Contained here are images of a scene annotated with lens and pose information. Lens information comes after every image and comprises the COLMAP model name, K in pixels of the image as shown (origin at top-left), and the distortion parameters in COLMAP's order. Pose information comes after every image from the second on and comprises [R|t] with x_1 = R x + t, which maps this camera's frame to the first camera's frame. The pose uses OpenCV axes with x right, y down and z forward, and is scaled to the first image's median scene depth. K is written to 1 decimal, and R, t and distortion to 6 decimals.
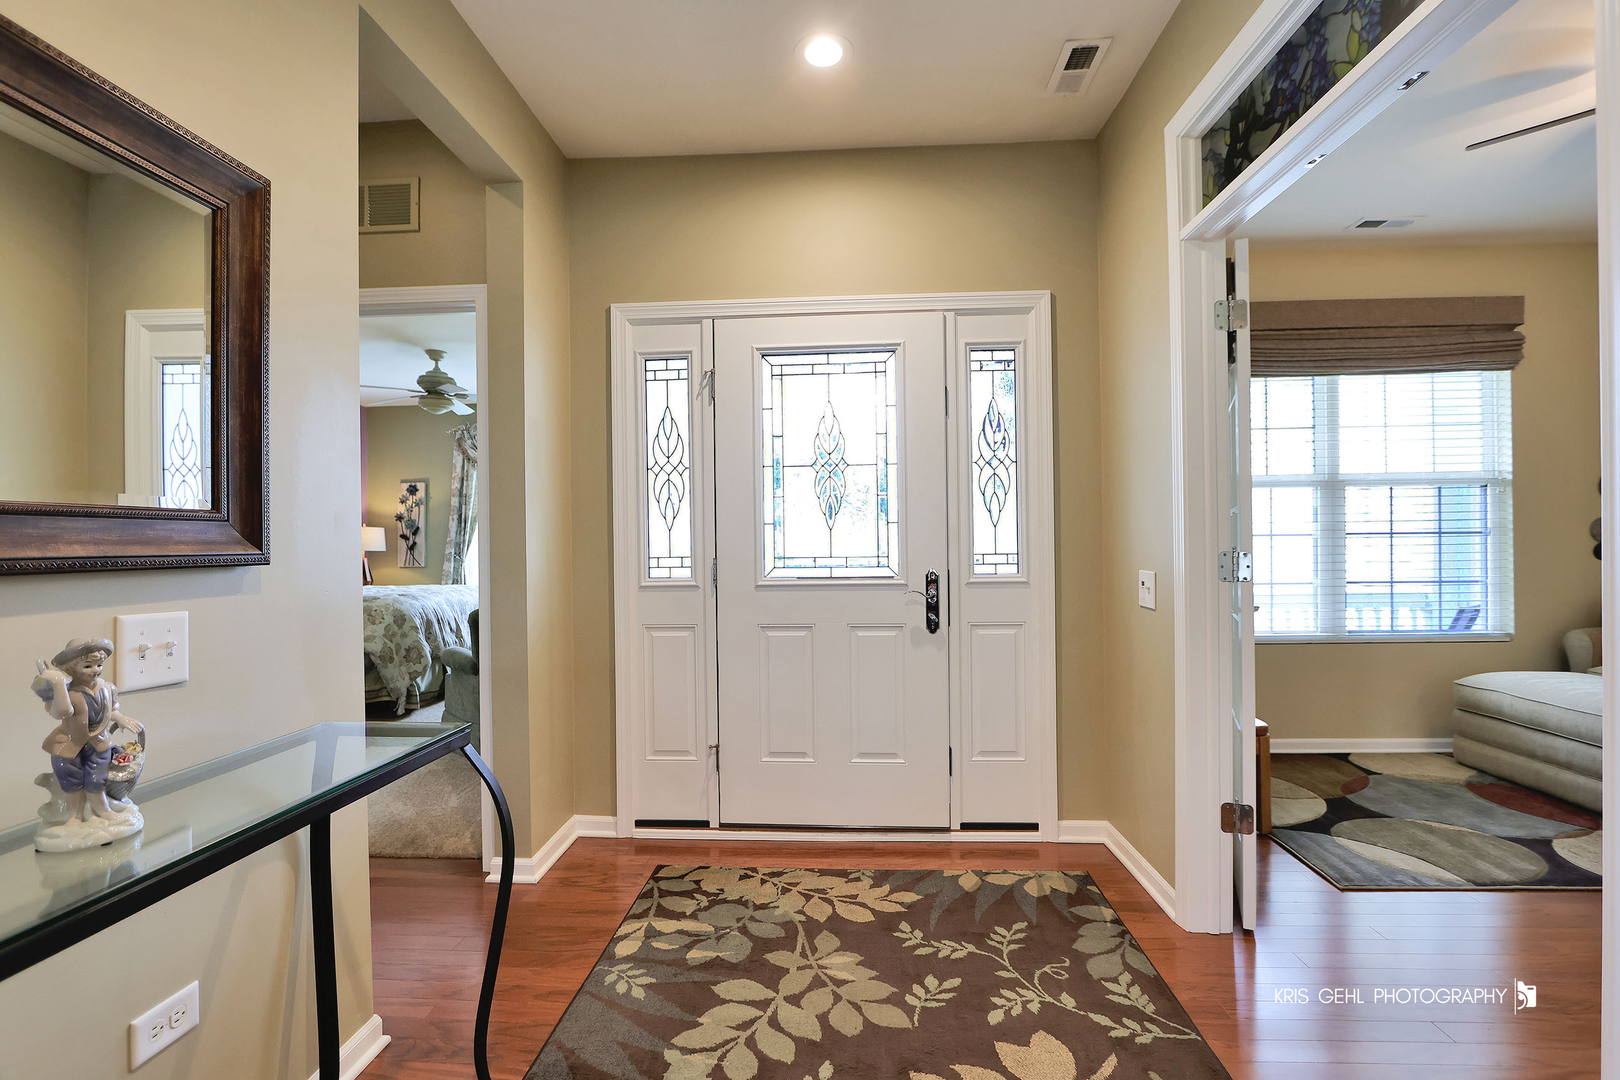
lens RADIAL K [[739.4, 0, 810.0], [0, 739.4, 540.0], [0, 0, 1]] dist [-0.018995, 0.000227]
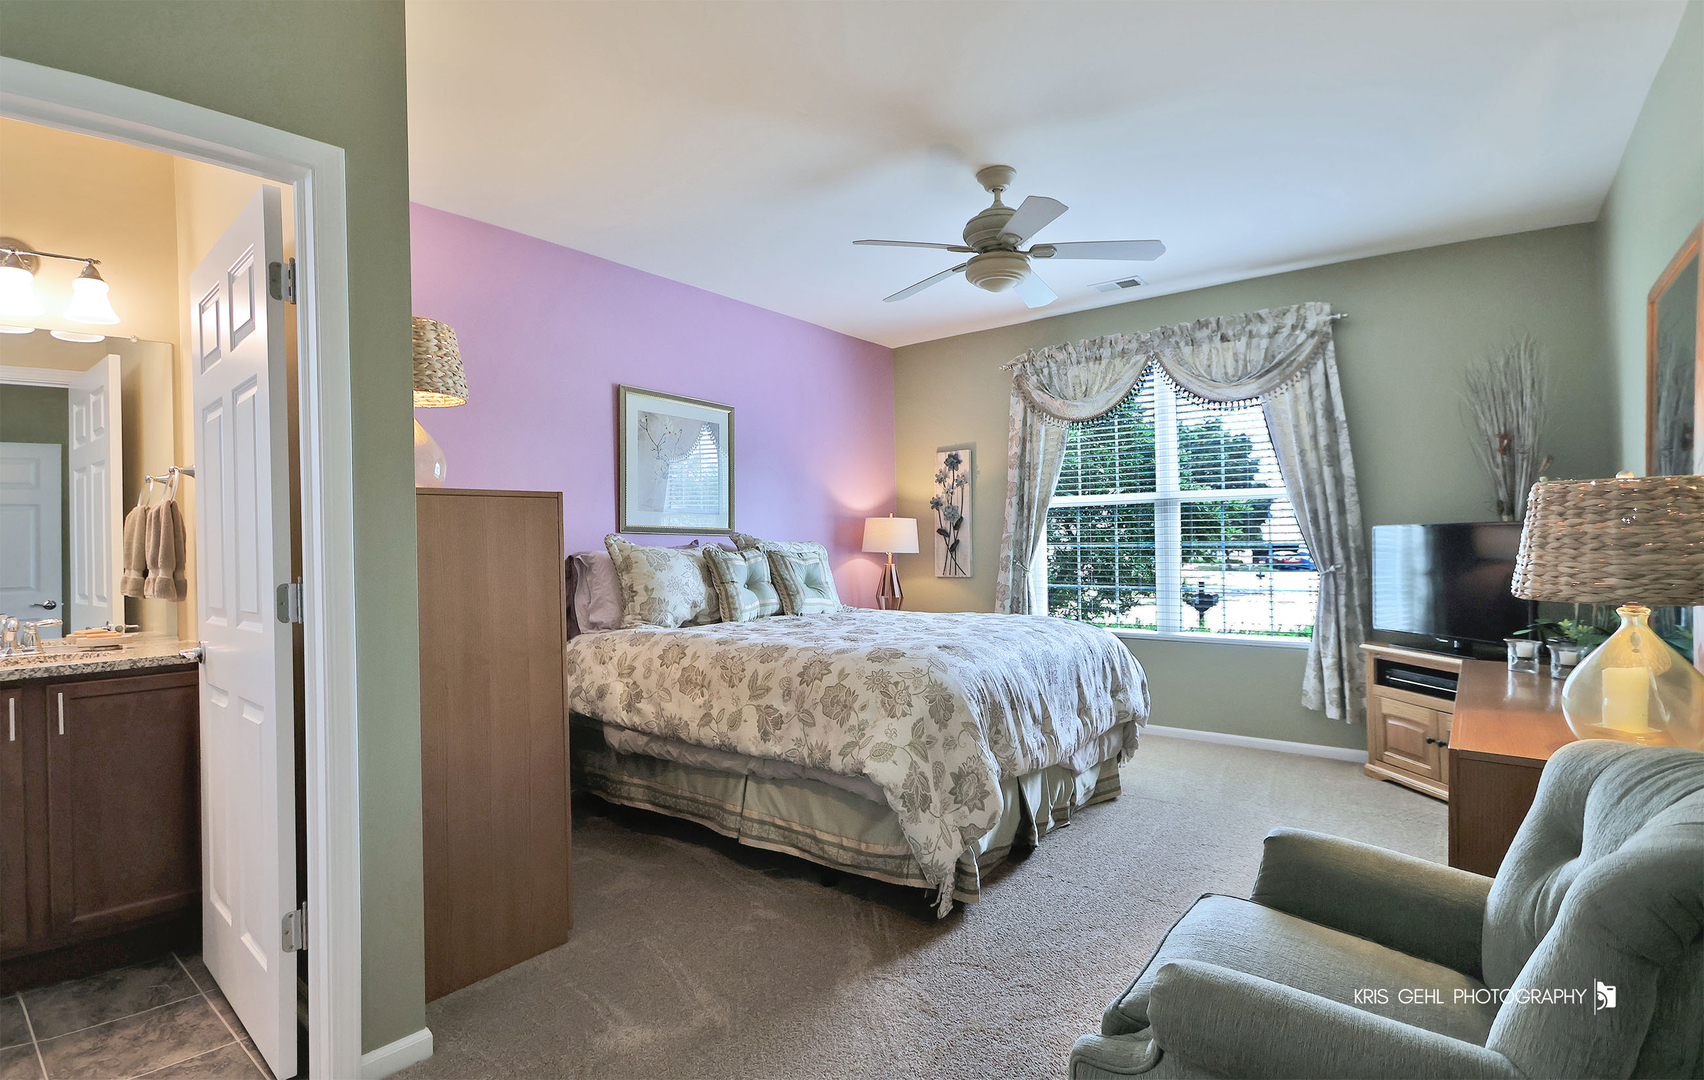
lens RADIAL K [[799.7, 0, 852.0], [0, 799.7, 540.0], [0, 0, 1]] dist [0.000372, -0.000031]
pose [[0.818367, -0.007948, -0.574641, -0.312831], [0.010690, 0.999942, 0.001394, 0.001425], [0.574596, -0.007284, 0.818405, 0.554206]]
